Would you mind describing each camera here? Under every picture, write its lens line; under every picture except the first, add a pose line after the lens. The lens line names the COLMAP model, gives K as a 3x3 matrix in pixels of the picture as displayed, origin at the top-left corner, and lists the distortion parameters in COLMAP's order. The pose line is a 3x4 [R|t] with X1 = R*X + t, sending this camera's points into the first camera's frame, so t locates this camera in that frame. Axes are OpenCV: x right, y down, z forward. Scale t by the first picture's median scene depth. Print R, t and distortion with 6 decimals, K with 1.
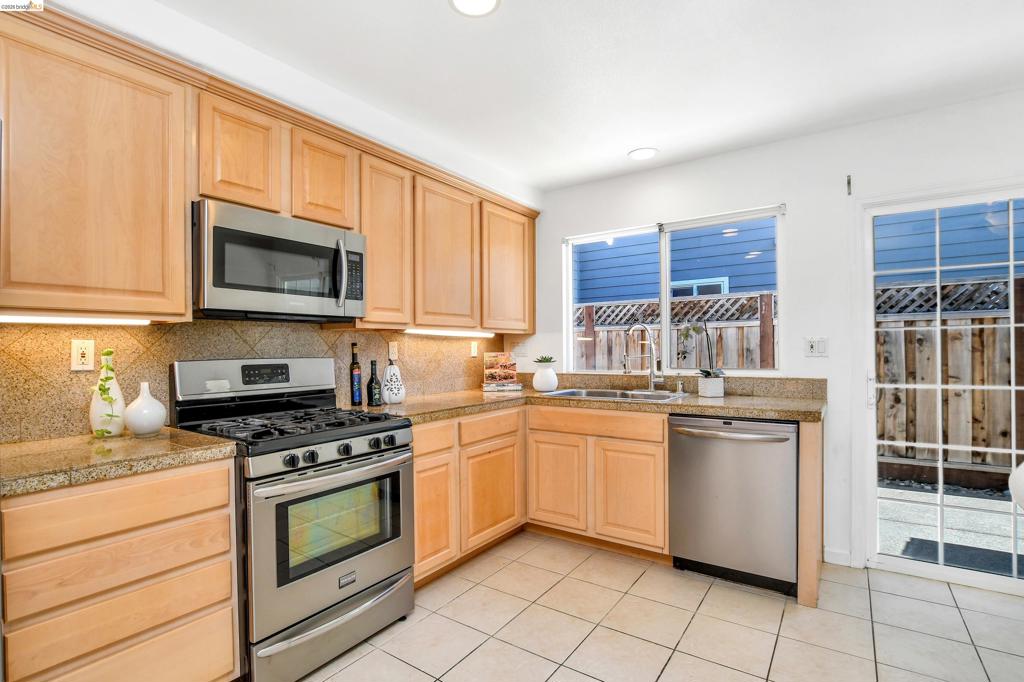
lens RADIAL K [[484.1, 0, 509.4], [0, 484.1, 348.4], [0, 0, 1]] dist [-0.027423, 0.000374]
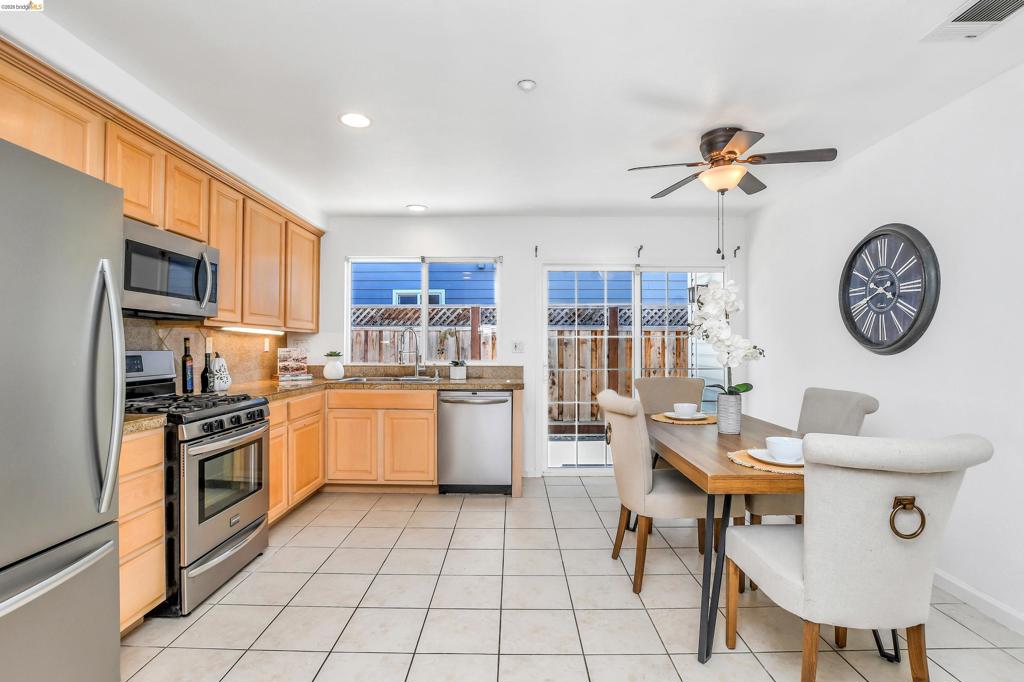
lens RADIAL K [[484.1, 0, 509.4], [0, 484.1, 348.4], [0, 0, 1]] dist [-0.027423, 0.000374]
pose [[0.822270, 0.010223, 0.569006, -0.303274], [-0.011761, 0.999930, -0.000970, 0.004965], [-0.568977, -0.005895, 0.822333, -0.319013]]
